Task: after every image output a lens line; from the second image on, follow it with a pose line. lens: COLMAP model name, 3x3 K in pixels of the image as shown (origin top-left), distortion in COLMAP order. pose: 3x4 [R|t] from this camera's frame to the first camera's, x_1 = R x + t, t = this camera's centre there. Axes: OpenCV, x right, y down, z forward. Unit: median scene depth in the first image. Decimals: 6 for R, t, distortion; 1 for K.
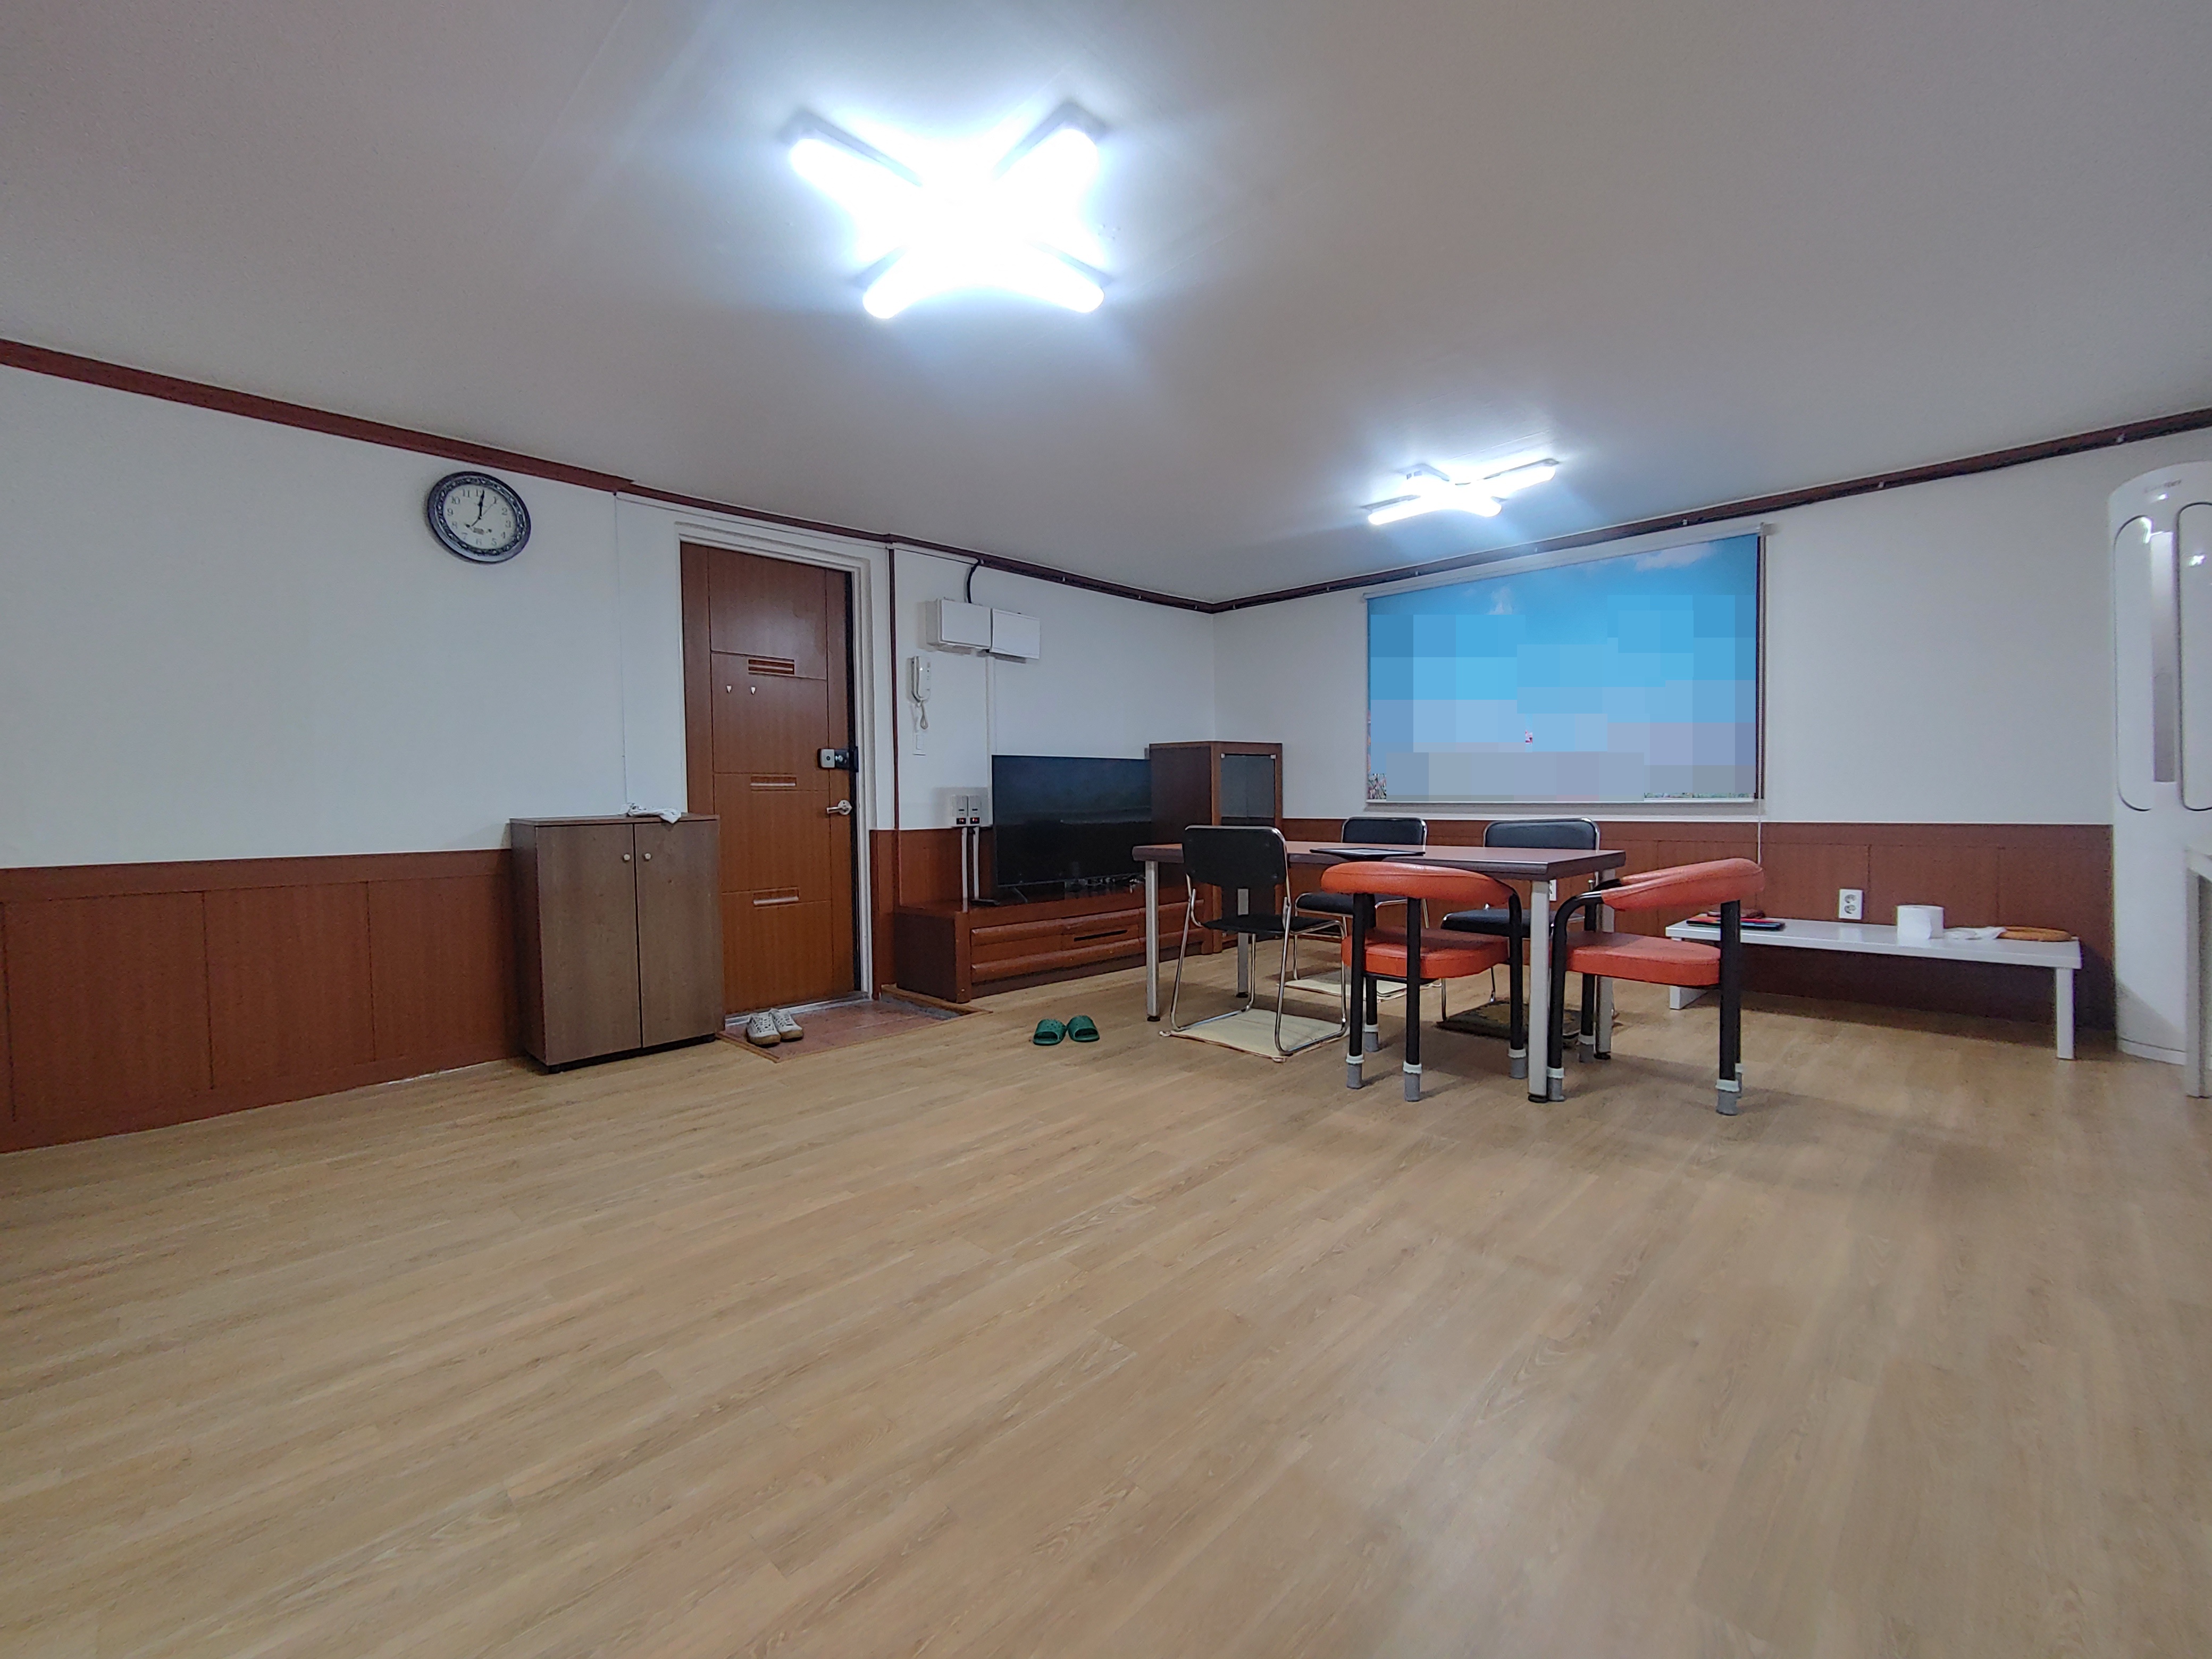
lens RADIAL K [[943.2, 0, 1107.8], [0, 943.2, 820.0], [0, 0, 1]] dist [-0.000245, 0.000459]
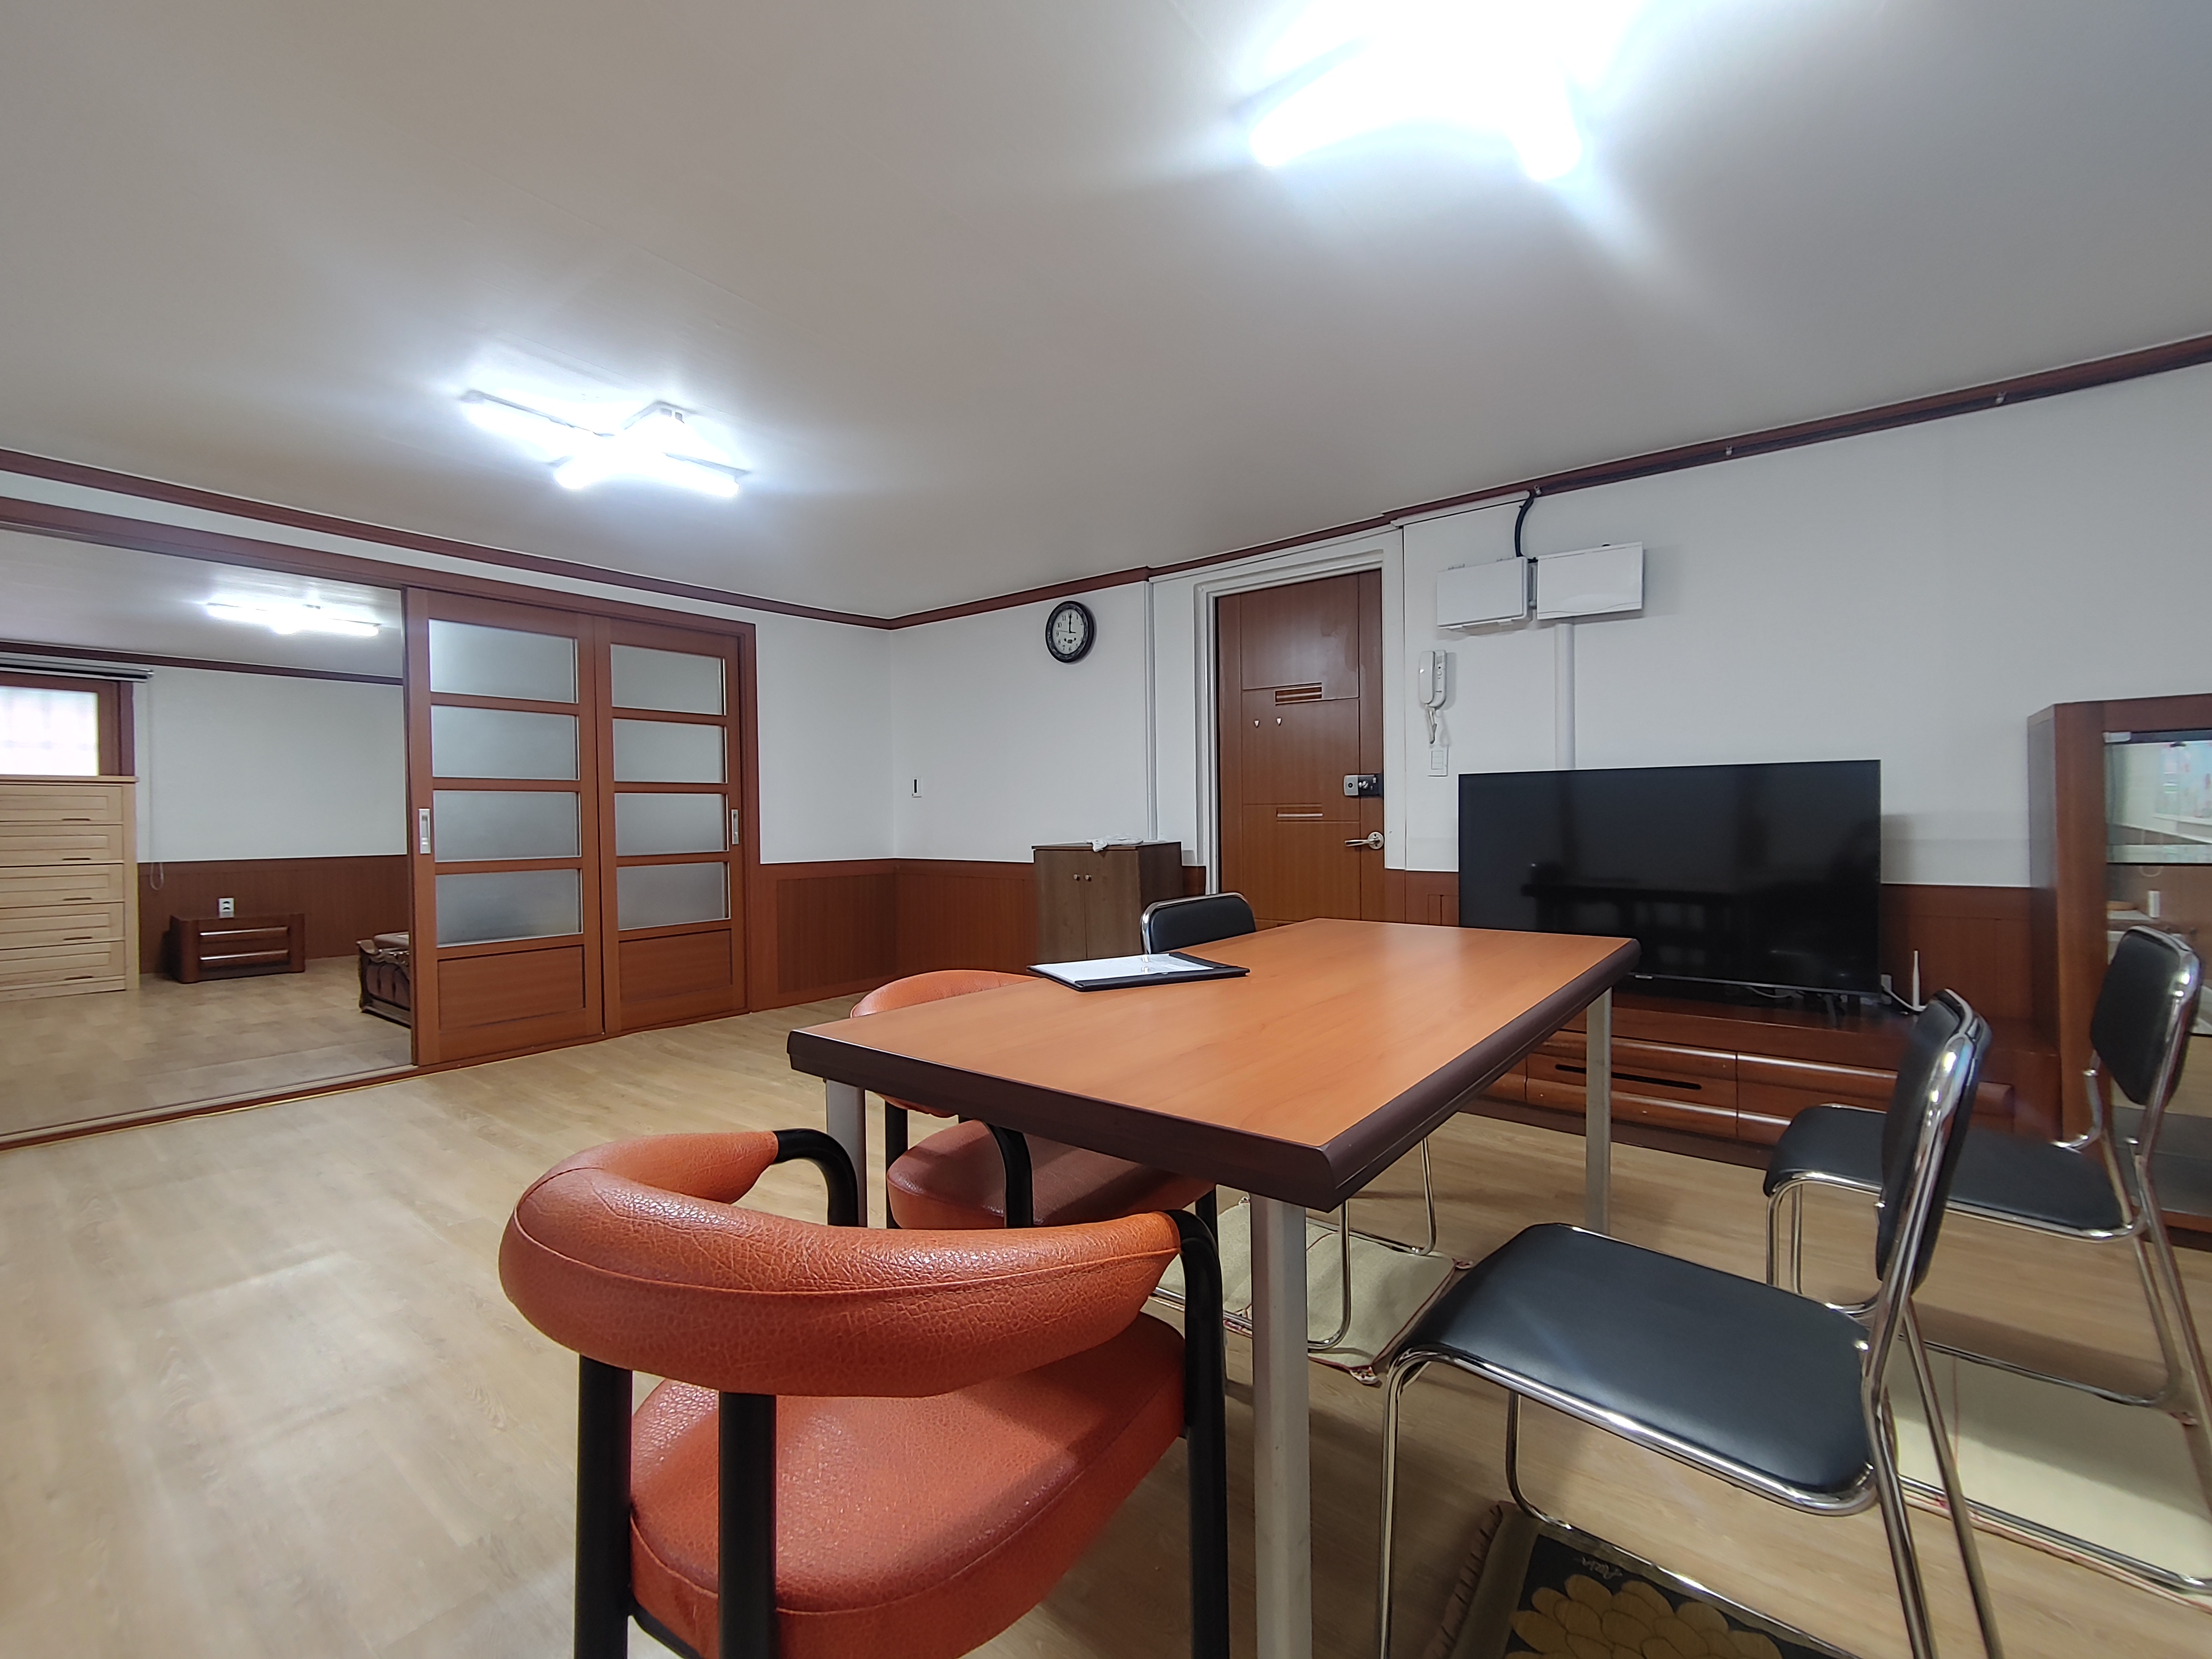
lens RADIAL K [[943.2, 0, 1106.7], [0, 943.2, 827.1], [0, 0, 1]] dist [-0.000245, 0.000459]
pose [[0.107996, 0.022015, -0.993908, 0.867369], [-0.015162, 0.999675, 0.020495, -0.061369], [0.994036, 0.012857, 0.108294, 1.020244]]
